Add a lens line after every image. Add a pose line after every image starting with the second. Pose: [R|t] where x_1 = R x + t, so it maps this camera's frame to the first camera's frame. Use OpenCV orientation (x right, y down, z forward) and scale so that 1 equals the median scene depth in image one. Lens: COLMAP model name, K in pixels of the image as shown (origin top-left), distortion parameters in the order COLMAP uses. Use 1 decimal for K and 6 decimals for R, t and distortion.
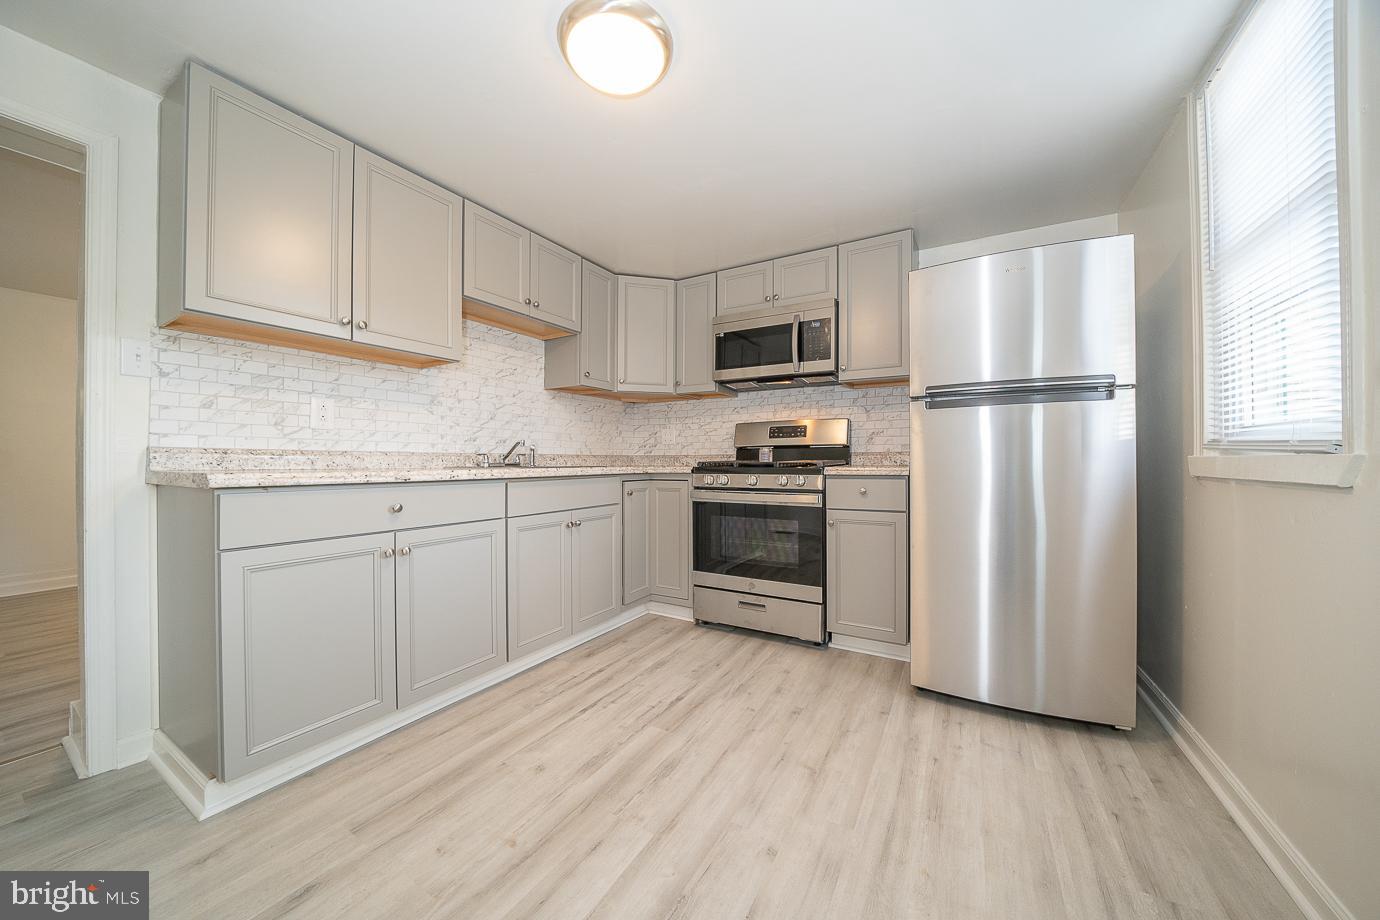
lens RADIAL K [[477.6, 0, 692.3], [0, 477.6, 461.3], [0, 0, 1]] dist [-0.029112, 0.003760]
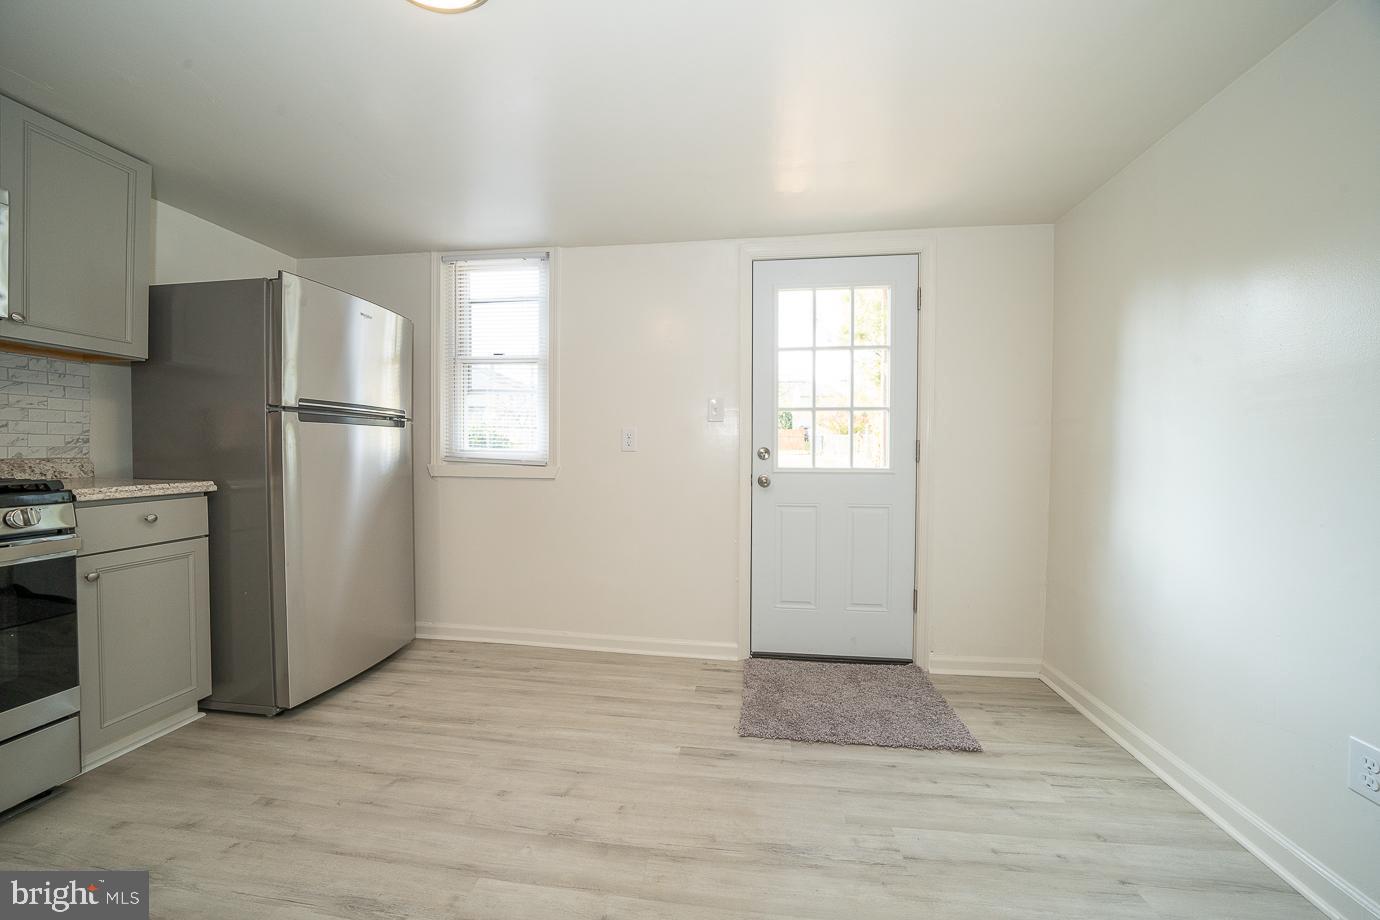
lens RADIAL K [[478.0, 0, 692.5], [0, 478.0, 461.2], [0, 0, 1]] dist [-0.031059, 0.004859]
pose [[-0.393647, -0.022270, 0.918992, -0.594422], [-0.008351, 0.999752, 0.020650, -0.044237], [-0.919224, 0.000454, -0.393735, 0.520796]]
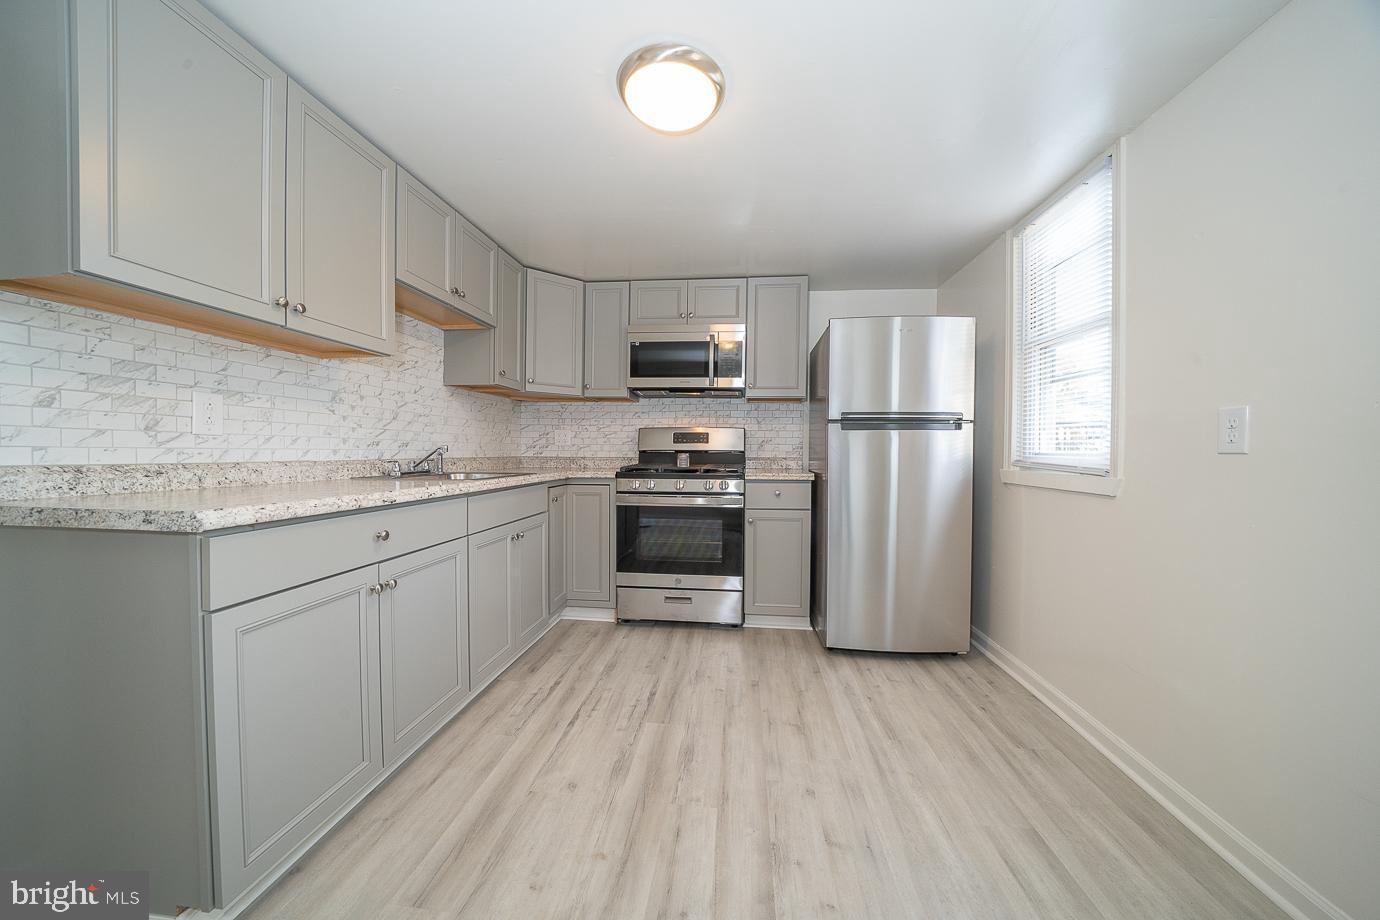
lens RADIAL K [[478.0, 0, 692.5], [0, 478.0, 461.2], [0, 0, 1]] dist [-0.031059, 0.004859]
pose [[0.912415, -0.000655, 0.409265, -0.324284], [-0.008343, 0.999761, 0.020201, -0.040255], [-0.409180, -0.021847, 0.912192, -0.003220]]
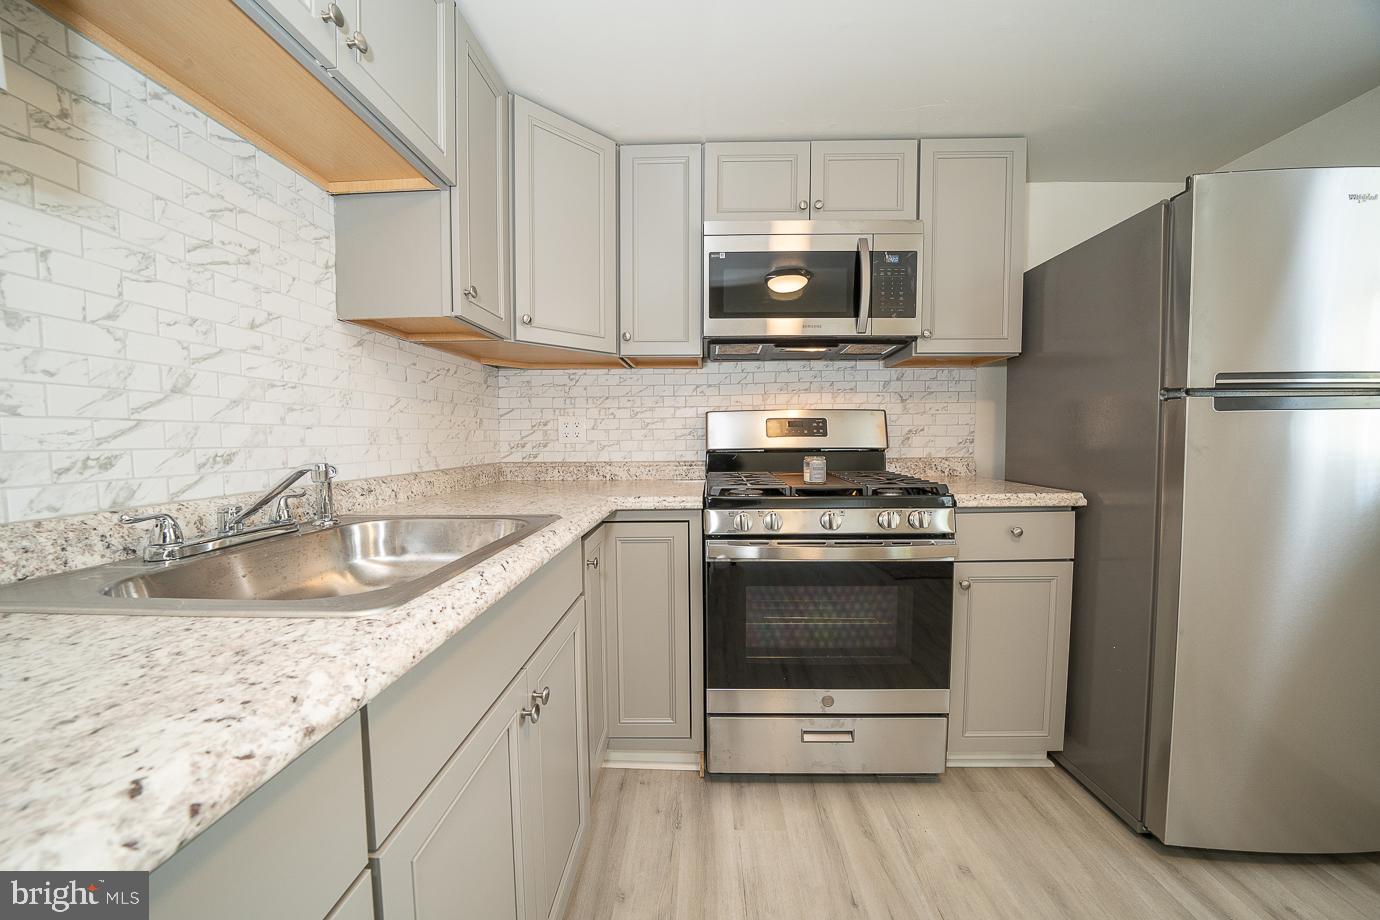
lens RADIAL K [[477.6, 0, 692.3], [0, 477.6, 461.3], [0, 0, 1]] dist [-0.029112, 0.003760]
pose [[0.877671, -0.030212, 0.478310, -0.313890], [0.007038, 0.998716, 0.050169, -0.064820], [-0.479212, -0.040665, 0.876757, 0.657018]]
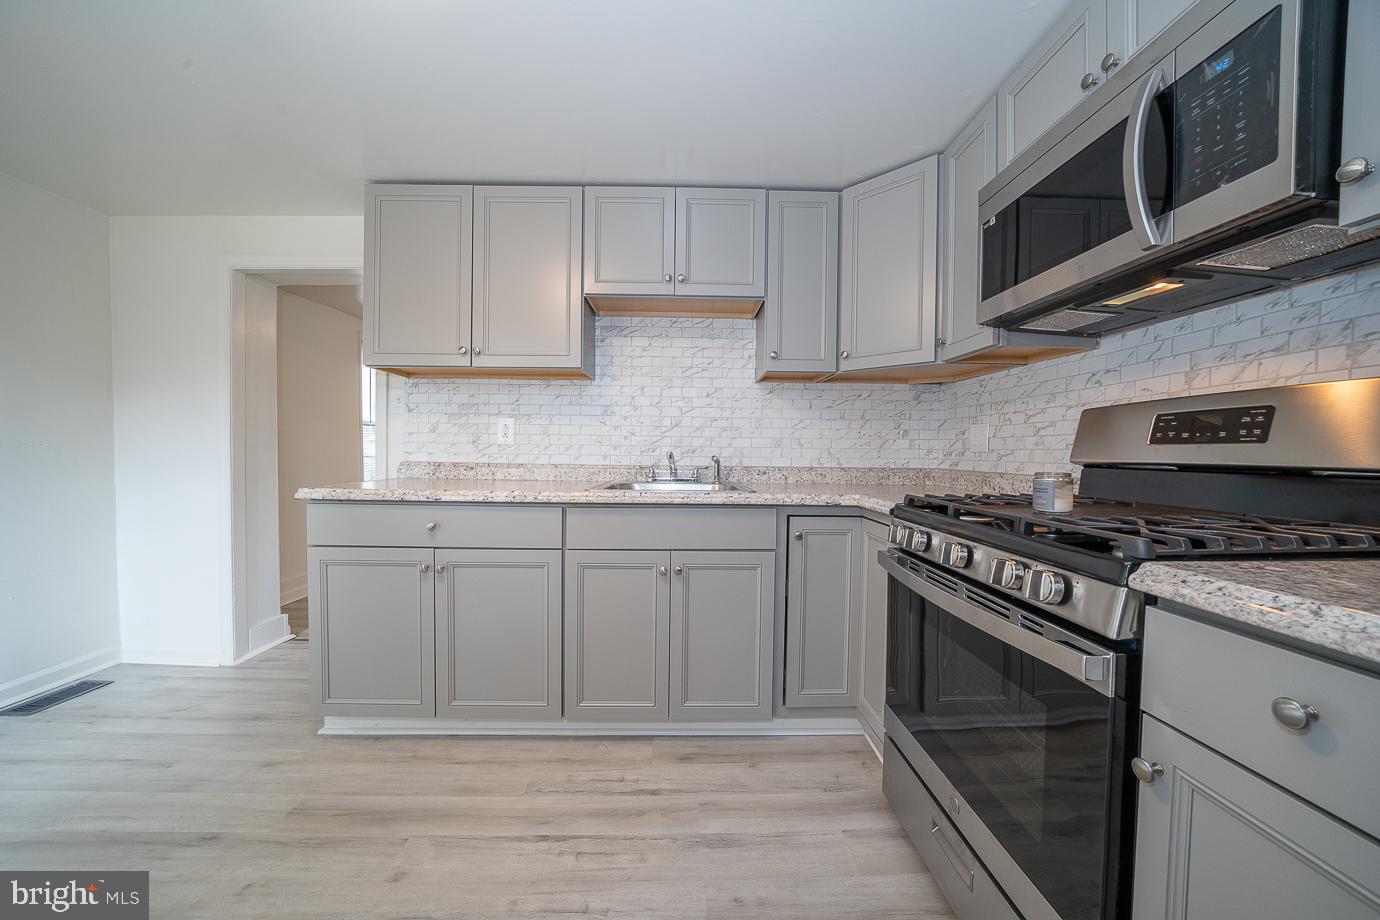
lens RADIAL K [[477.6, 0, 692.3], [0, 477.6, 461.3], [0, 0, 1]] dist [-0.029112, 0.003760]
pose [[0.526979, 0.026362, -0.849469, 0.384494], [-0.012752, 0.999652, 0.023112, -0.051700], [0.849783, -0.001347, 0.527132, 0.657188]]
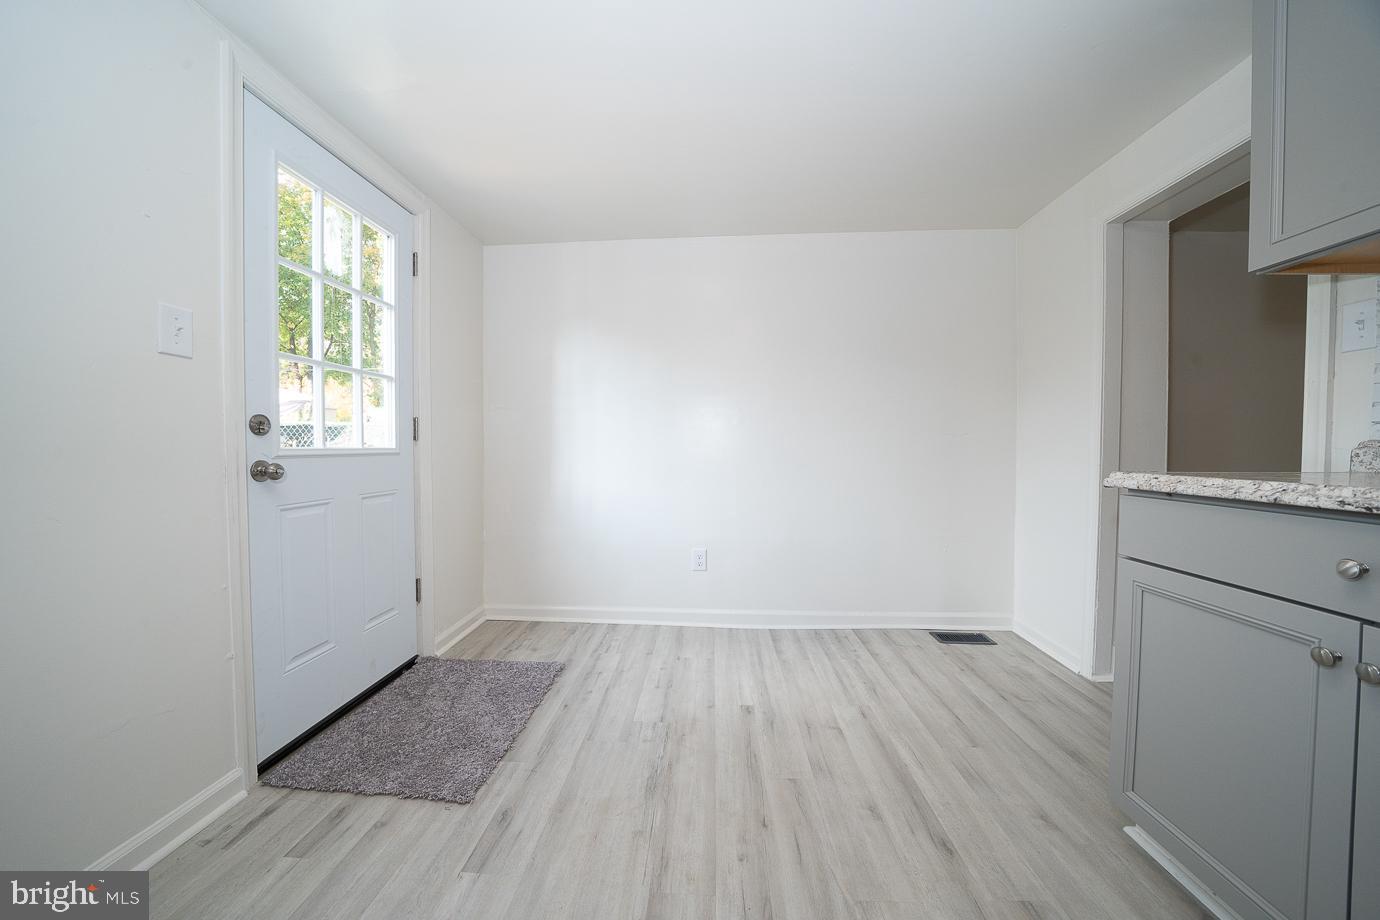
lens RADIAL K [[477.6, 0, 692.3], [0, 477.6, 461.3], [0, 0, 1]] dist [-0.029112, 0.003760]
pose [[-0.886609, 0.009900, -0.462413, 0.095430], [-0.002123, 0.999673, 0.025473, -0.009563], [0.462514, 0.023566, -0.886299, 0.763456]]
